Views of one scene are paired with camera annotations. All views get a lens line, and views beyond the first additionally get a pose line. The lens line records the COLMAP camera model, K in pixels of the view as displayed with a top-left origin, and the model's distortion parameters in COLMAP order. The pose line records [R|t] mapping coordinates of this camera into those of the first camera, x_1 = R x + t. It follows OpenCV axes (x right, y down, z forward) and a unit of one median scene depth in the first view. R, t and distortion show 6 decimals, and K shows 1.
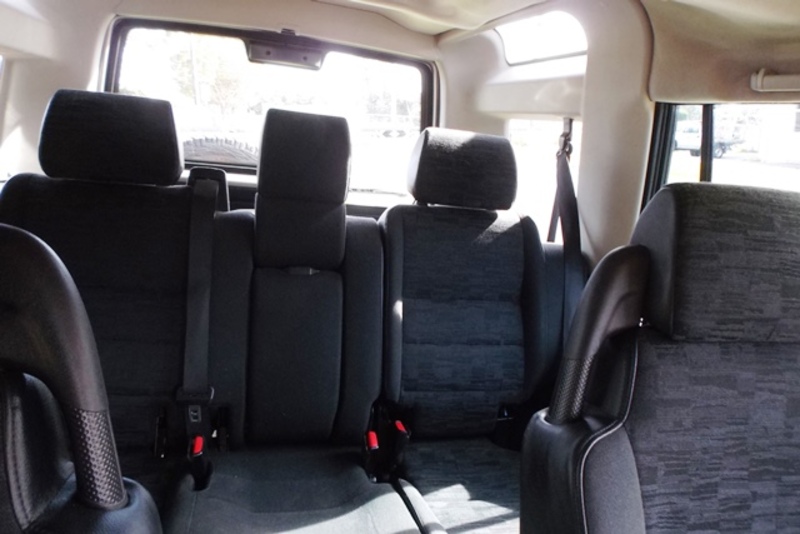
lens RADIAL K [[593.6, 0, 400.6], [0, 593.6, 269.0], [0, 0, 1]] dist [0.001932, -0.000045]
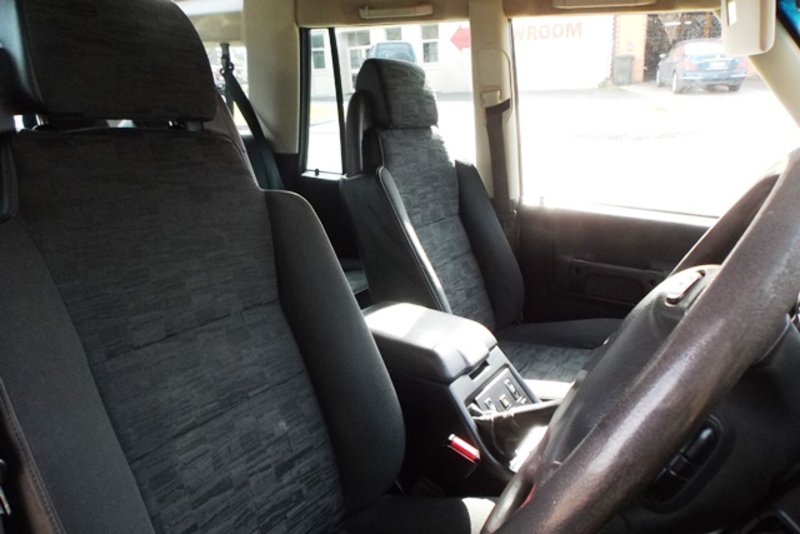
lens RADIAL K [[593.6, 0, 402.4], [0, 593.6, 263.6], [0, 0, 1]] dist [0.001932, -0.000045]
pose [[0.717117, -0.269367, 0.642794, -1.053288], [0.220896, 0.962587, 0.156941, 0.262599], [-0.661020, 0.029446, 0.749790, -0.683412]]
